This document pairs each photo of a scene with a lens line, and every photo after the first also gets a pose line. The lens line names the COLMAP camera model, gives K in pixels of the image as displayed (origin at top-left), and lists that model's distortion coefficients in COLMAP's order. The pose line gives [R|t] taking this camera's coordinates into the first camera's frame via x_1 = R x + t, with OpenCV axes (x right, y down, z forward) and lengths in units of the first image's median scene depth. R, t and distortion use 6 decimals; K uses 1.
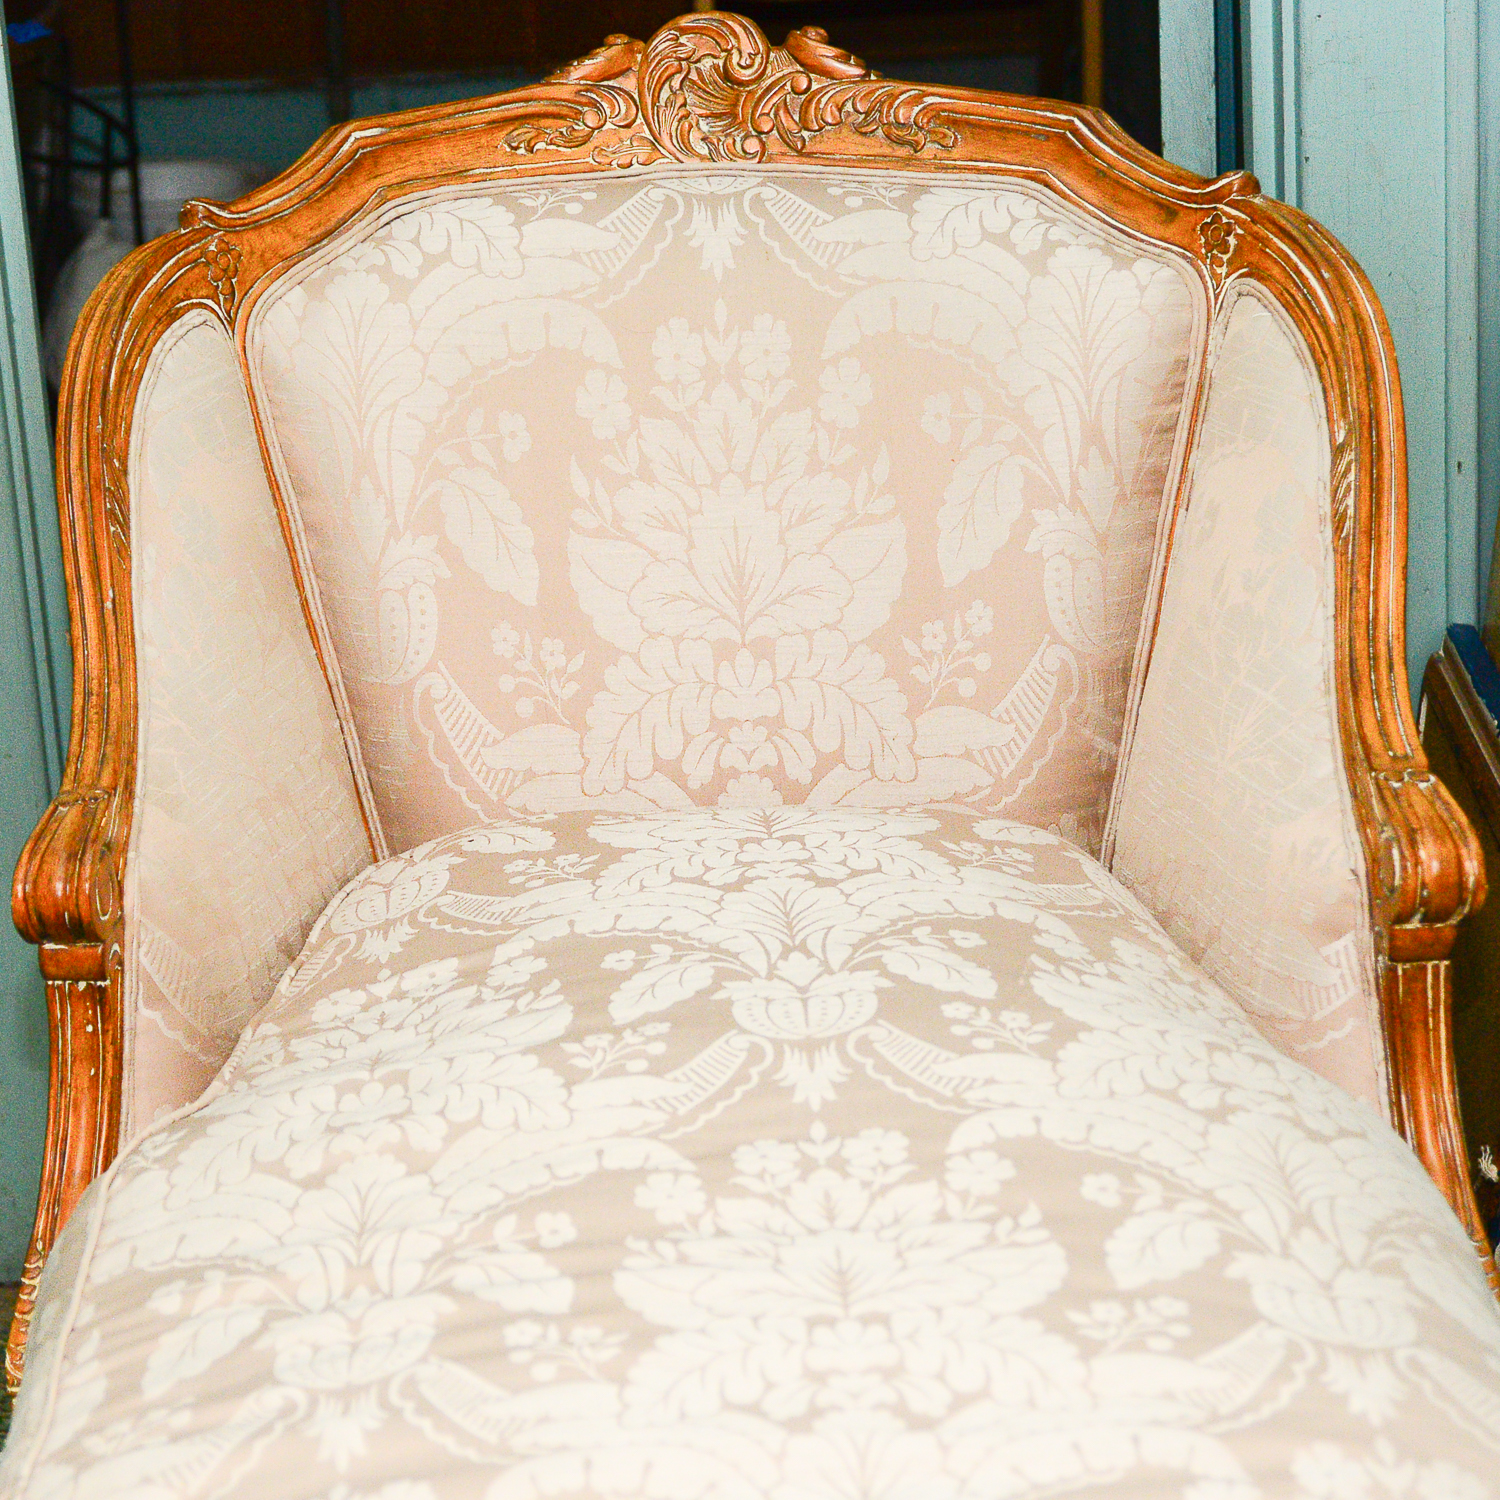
lens RADIAL K [[4363.6, 0, 750.0], [0, 4363.6, 750.0], [0, 0, 1]] dist [-0.225046, 0.395781]
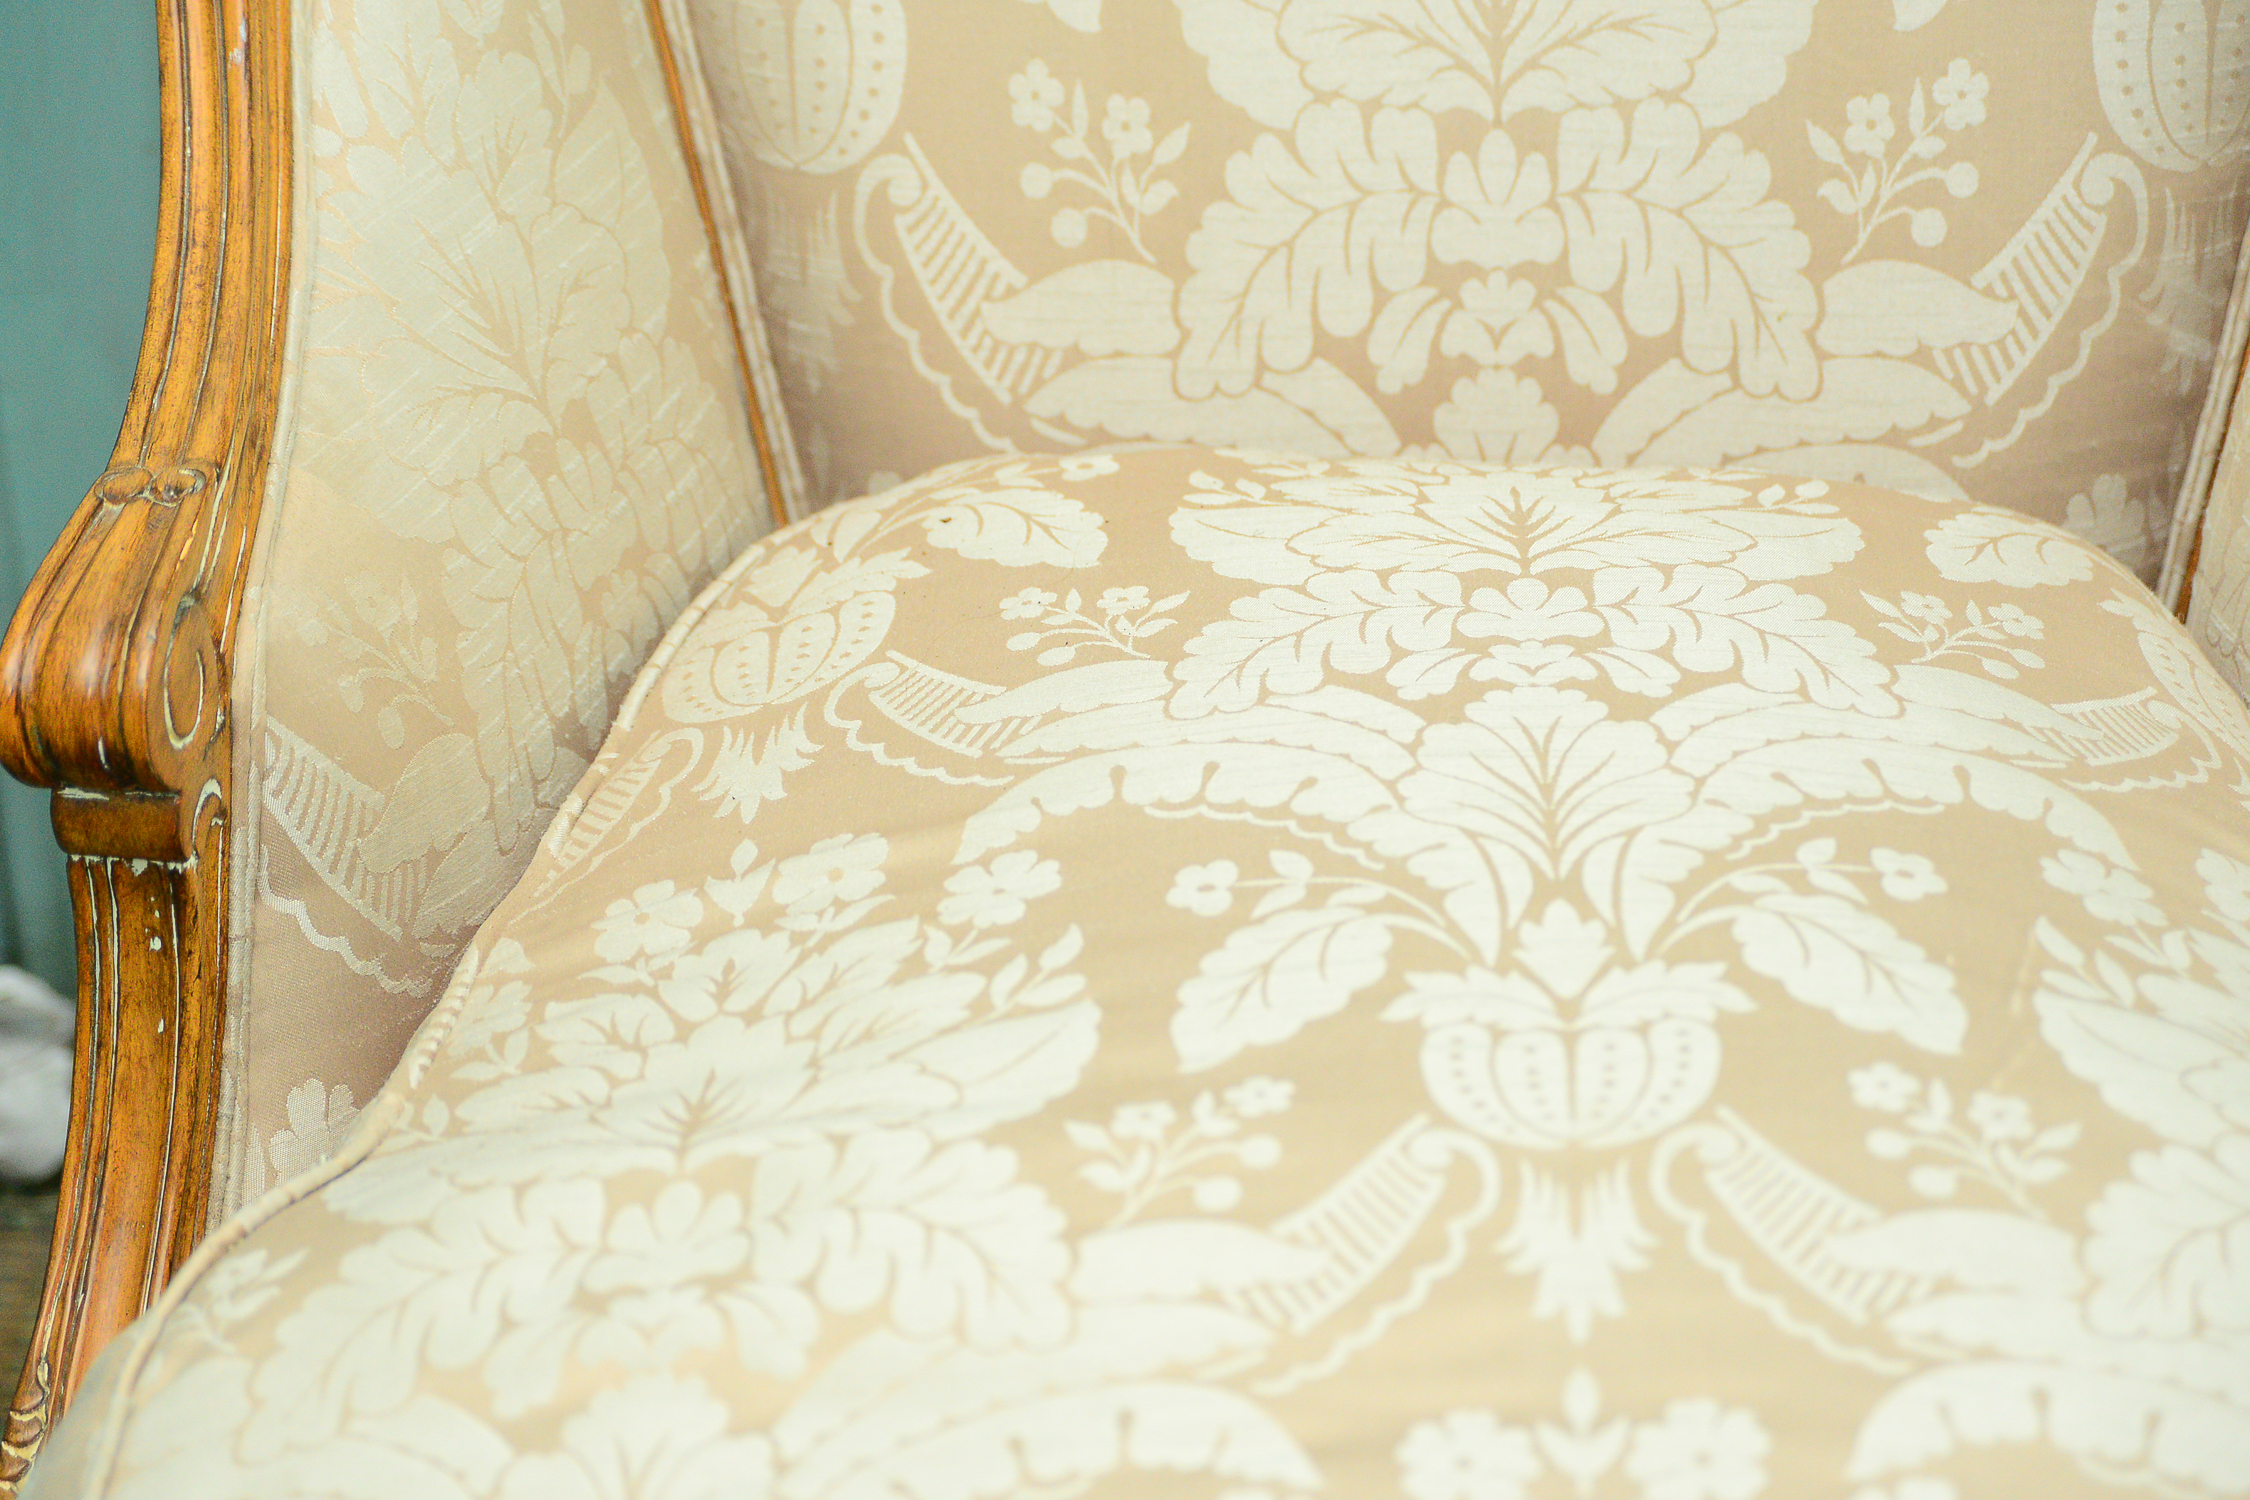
lens RADIAL K [[6459.0, 0, 1125.0], [0, 6459.0, 750.0], [0, 0, 1]] dist [0.004796, 0.648713]
pose [[0.997112, 0.049190, -0.057856, 0.002794], [-0.039174, 0.985841, 0.163044, -0.083996], [0.065057, -0.160307, 0.984921, 0.265204]]
